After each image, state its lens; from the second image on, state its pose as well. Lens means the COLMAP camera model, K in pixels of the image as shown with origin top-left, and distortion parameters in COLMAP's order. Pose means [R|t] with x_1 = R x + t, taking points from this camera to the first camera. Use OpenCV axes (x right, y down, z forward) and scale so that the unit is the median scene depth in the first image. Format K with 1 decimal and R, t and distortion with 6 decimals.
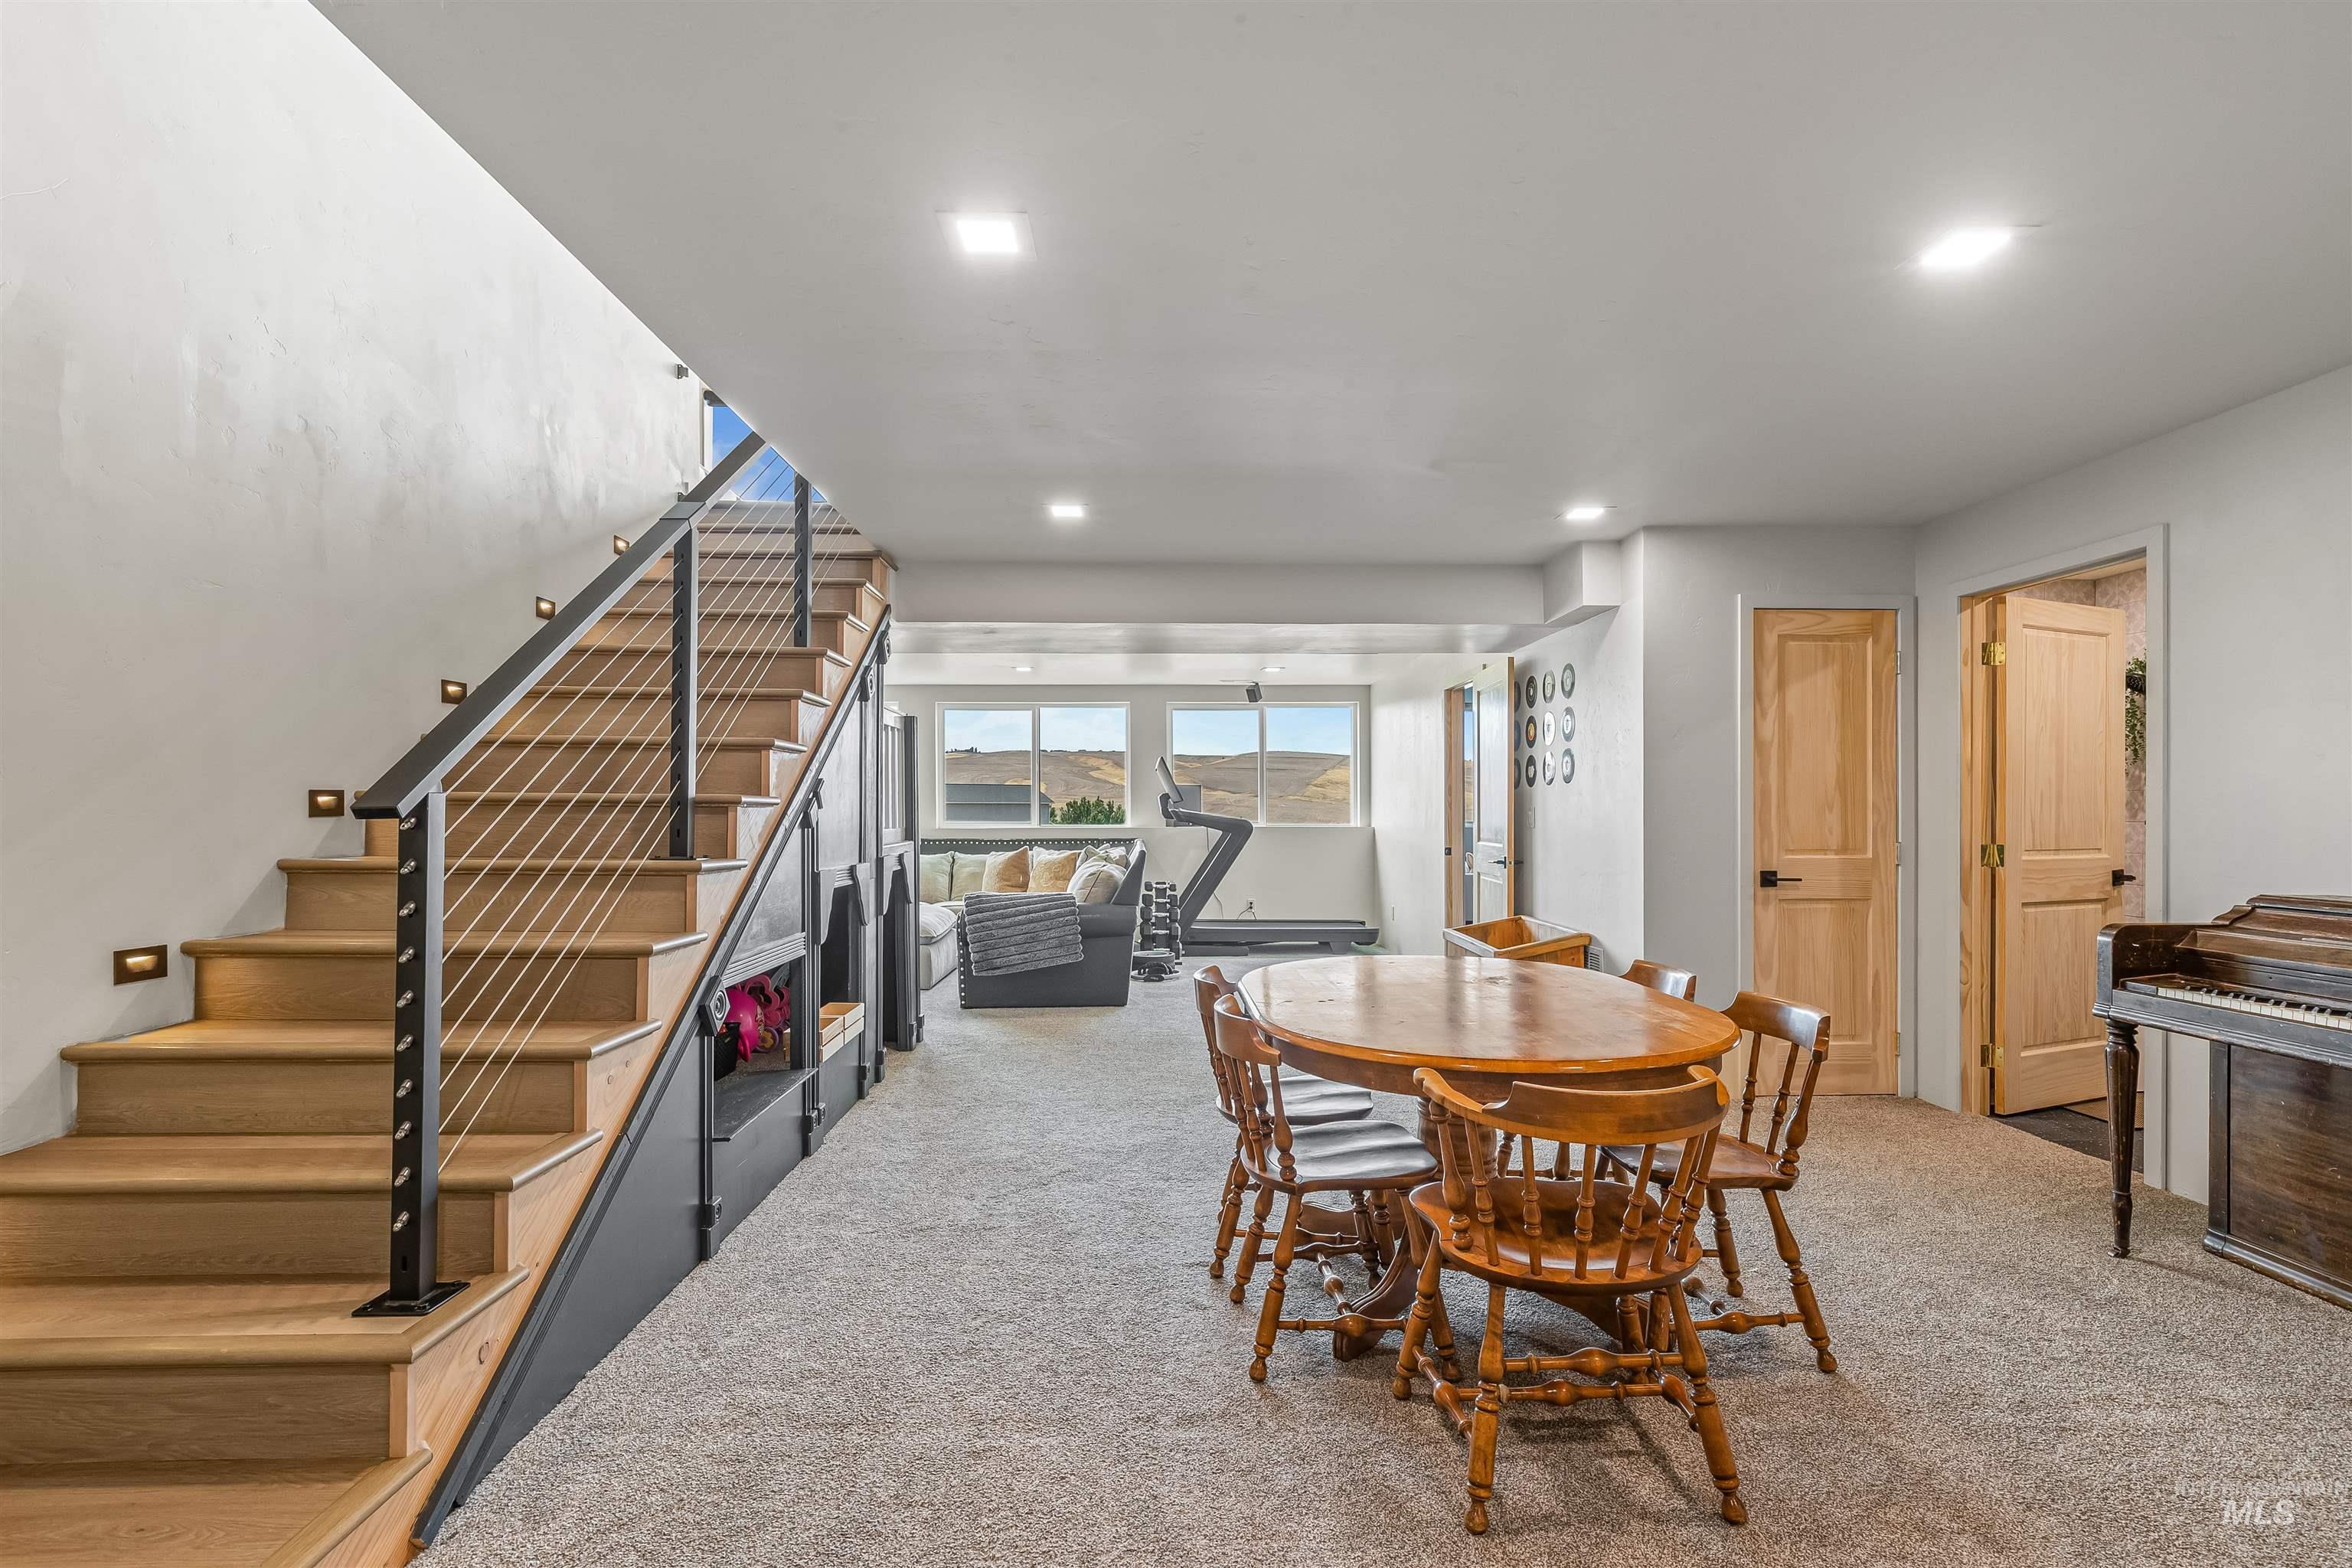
lens RADIAL K [[1089.0, 0, 1166.5], [0, 1089.0, 803.9], [0, 0, 1]] dist [-0.012960, 0.000439]
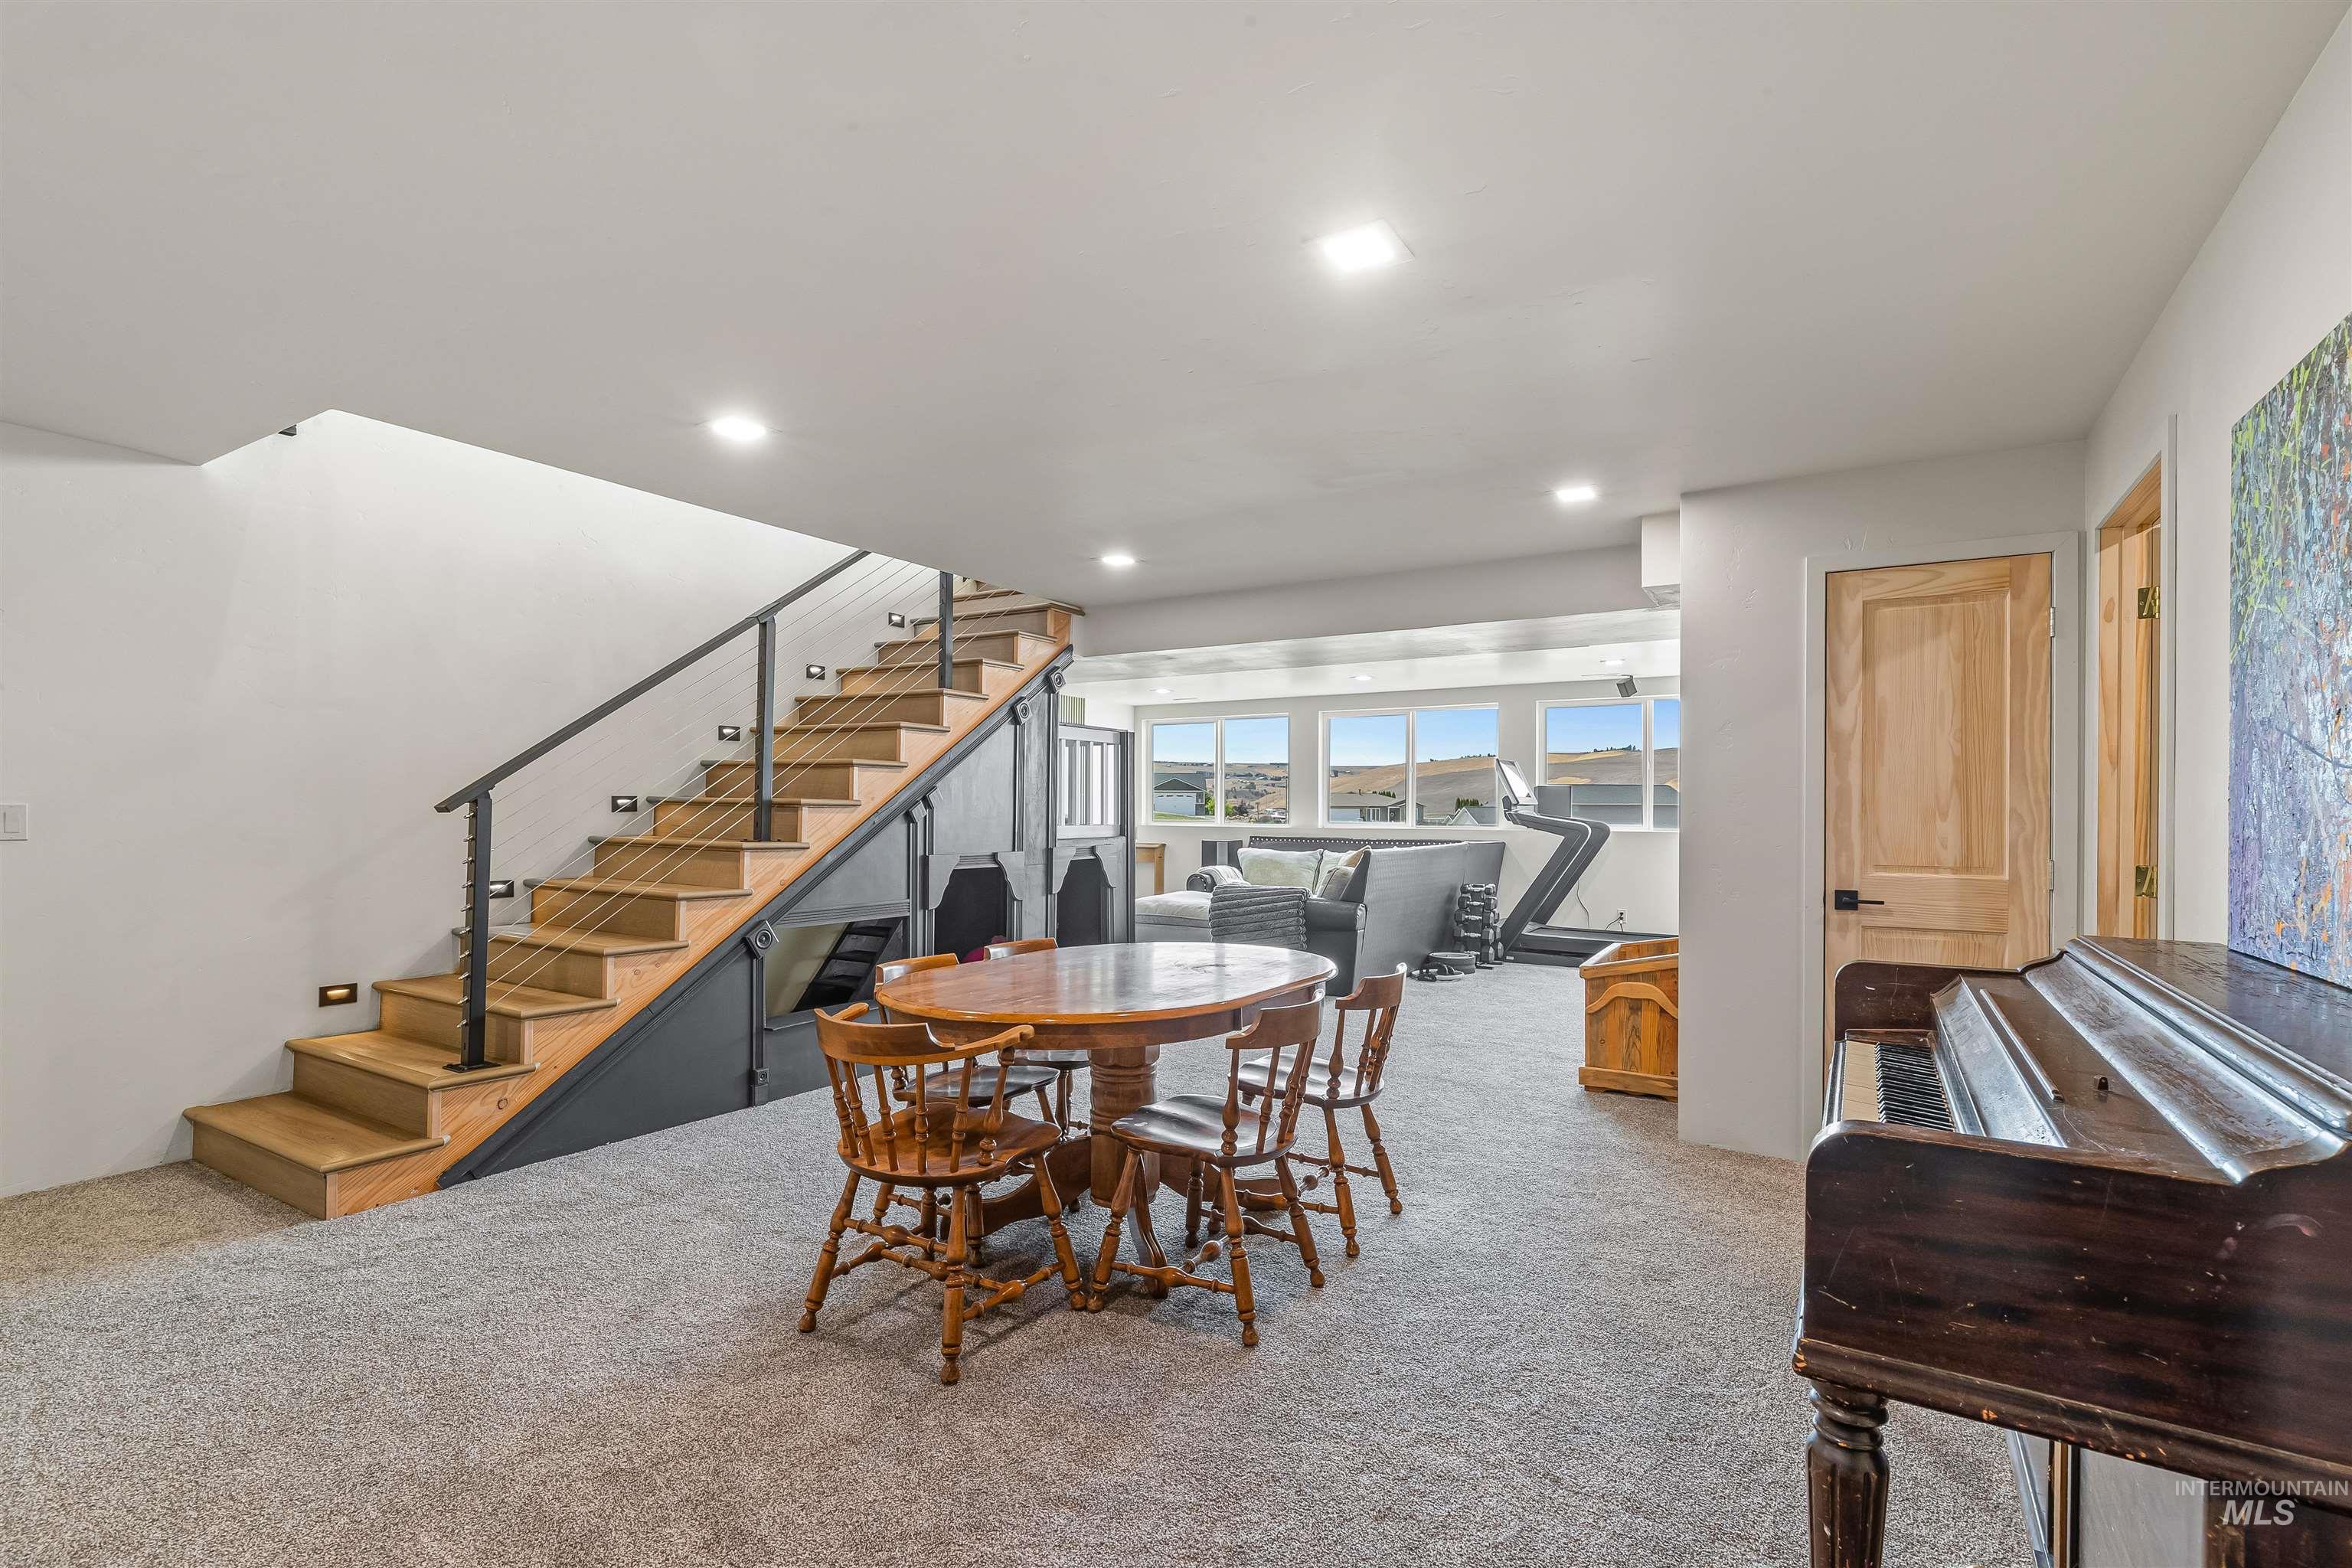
lens RADIAL K [[1082.5, 0, 1169.2], [0, 1082.5, 797.8], [0, 0, 1]] dist [-0.003445, 0.002440]
pose [[0.836718, -0.000722, -0.547633, 0.572430], [-0.002961, 0.999979, -0.005842, -0.001915], [0.547626, 0.006509, 0.836698, 0.033536]]
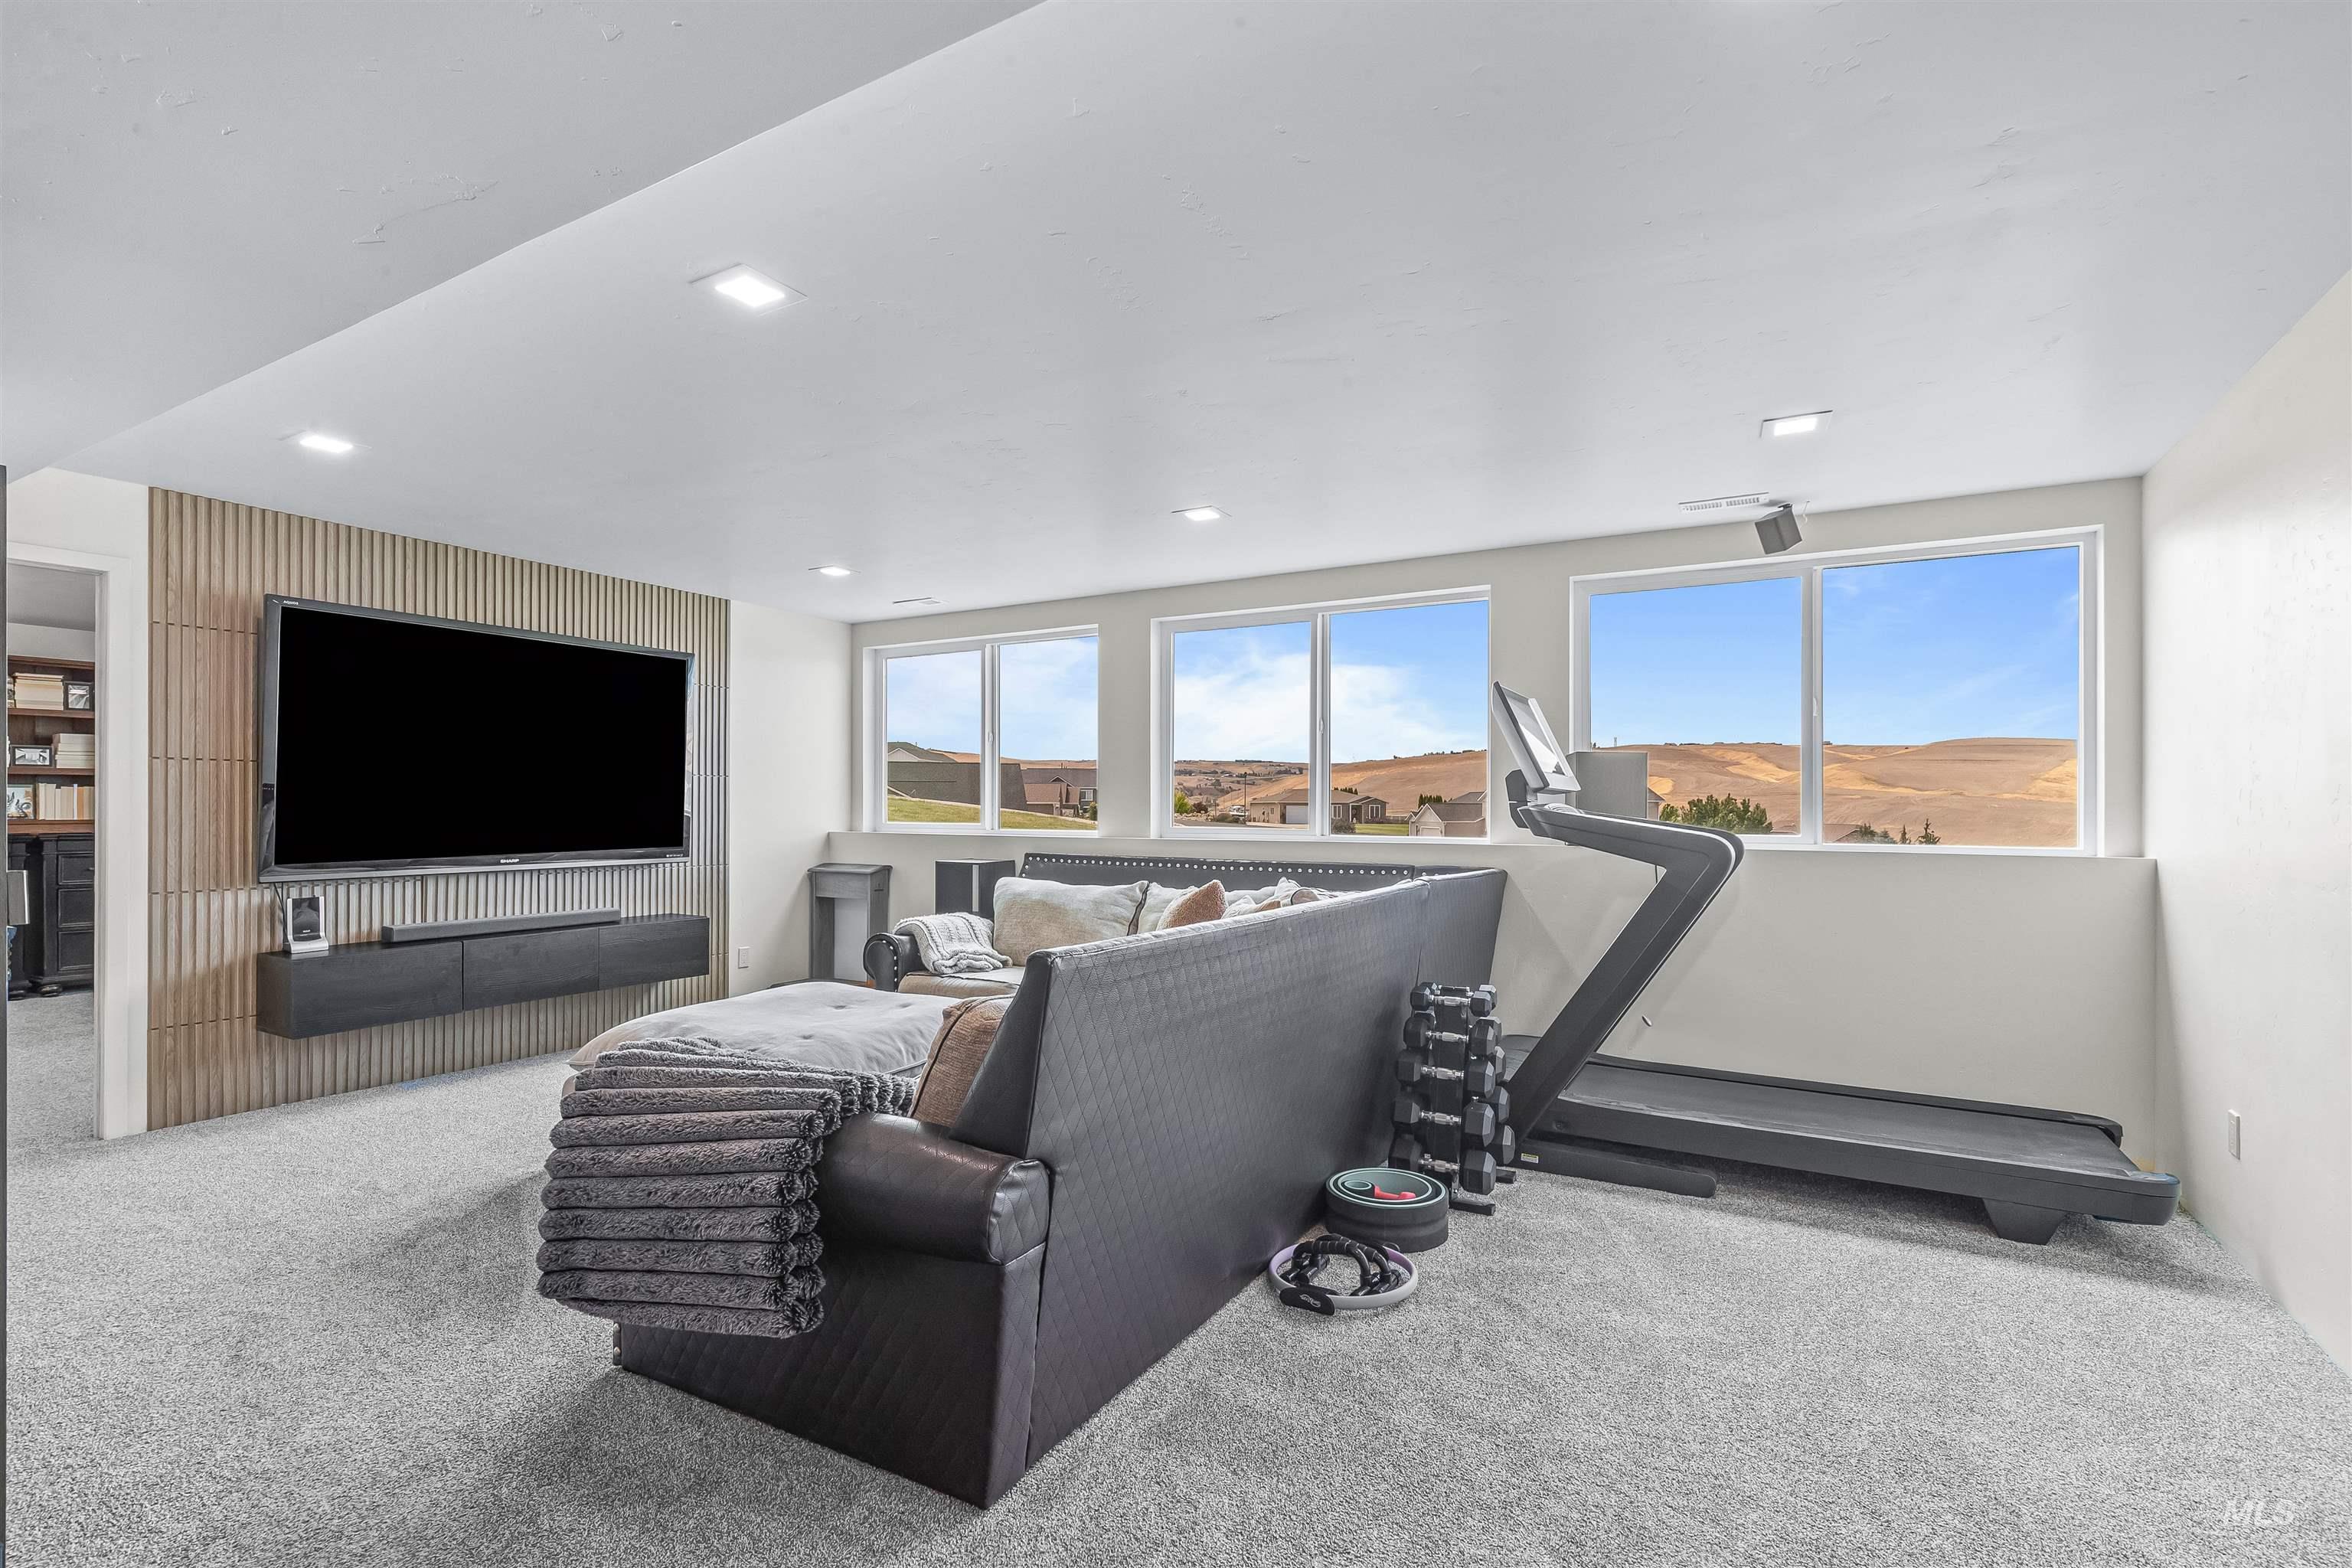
lens RADIAL K [[1082.5, 0, 1179.4], [0, 1082.5, 807.7], [0, 0, 1]] dist [-0.003445, 0.002440]
pose [[0.857919, 0.003925, -0.513769, 0.213494], [-0.001345, 0.999985, 0.005394, 0.007520], [0.513783, -0.003937, 0.857911, 1.159328]]
